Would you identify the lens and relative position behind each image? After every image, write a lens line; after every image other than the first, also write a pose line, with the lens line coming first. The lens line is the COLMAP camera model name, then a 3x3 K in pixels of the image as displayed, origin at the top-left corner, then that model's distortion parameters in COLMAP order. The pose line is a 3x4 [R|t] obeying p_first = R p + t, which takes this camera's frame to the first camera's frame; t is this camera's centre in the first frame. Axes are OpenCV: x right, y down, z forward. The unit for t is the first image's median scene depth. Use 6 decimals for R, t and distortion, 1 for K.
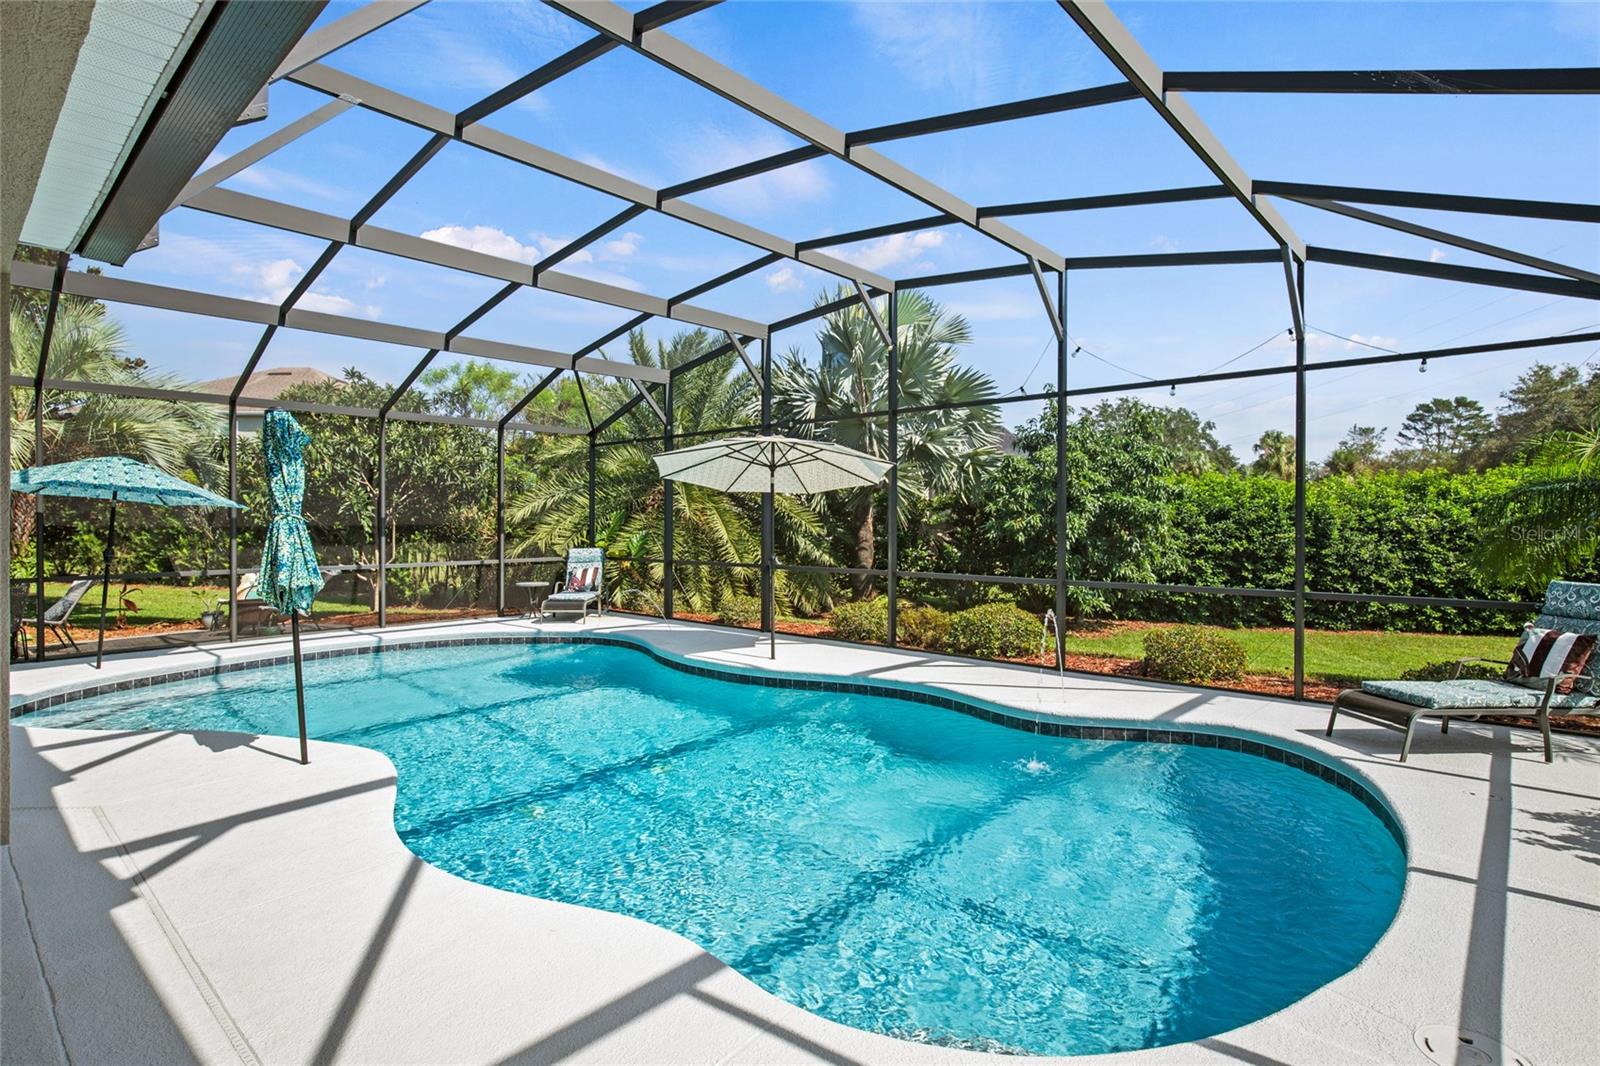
lens RADIAL K [[811.8, 0, 807.4], [0, 811.8, 534.0], [0, 0, 1]] dist [-0.003411, 0.001218]
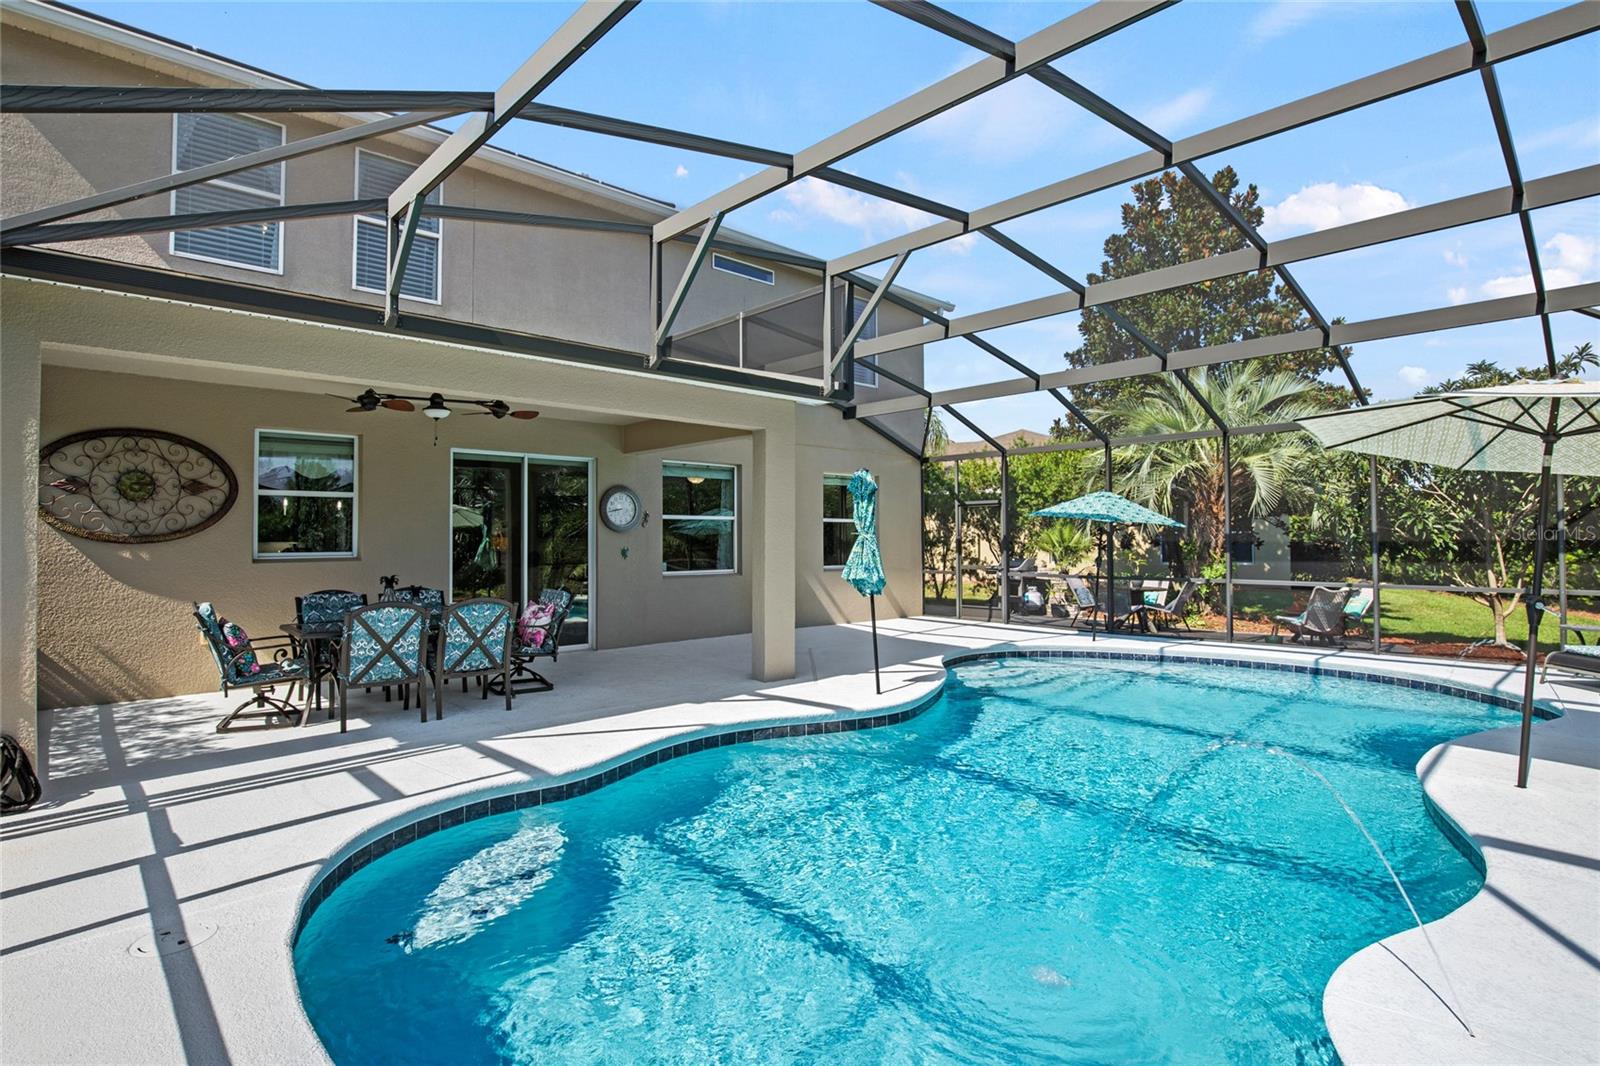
lens RADIAL K [[811.8, 0, 807.4], [0, 811.8, 527.2], [0, 0, 1]] dist [-0.003411, 0.001218]
pose [[-0.057967, -0.014724, -0.998210, 0.469052], [-0.014982, 0.999791, -0.013877, -0.004805], [0.998206, 0.014151, -0.058176, 0.471052]]
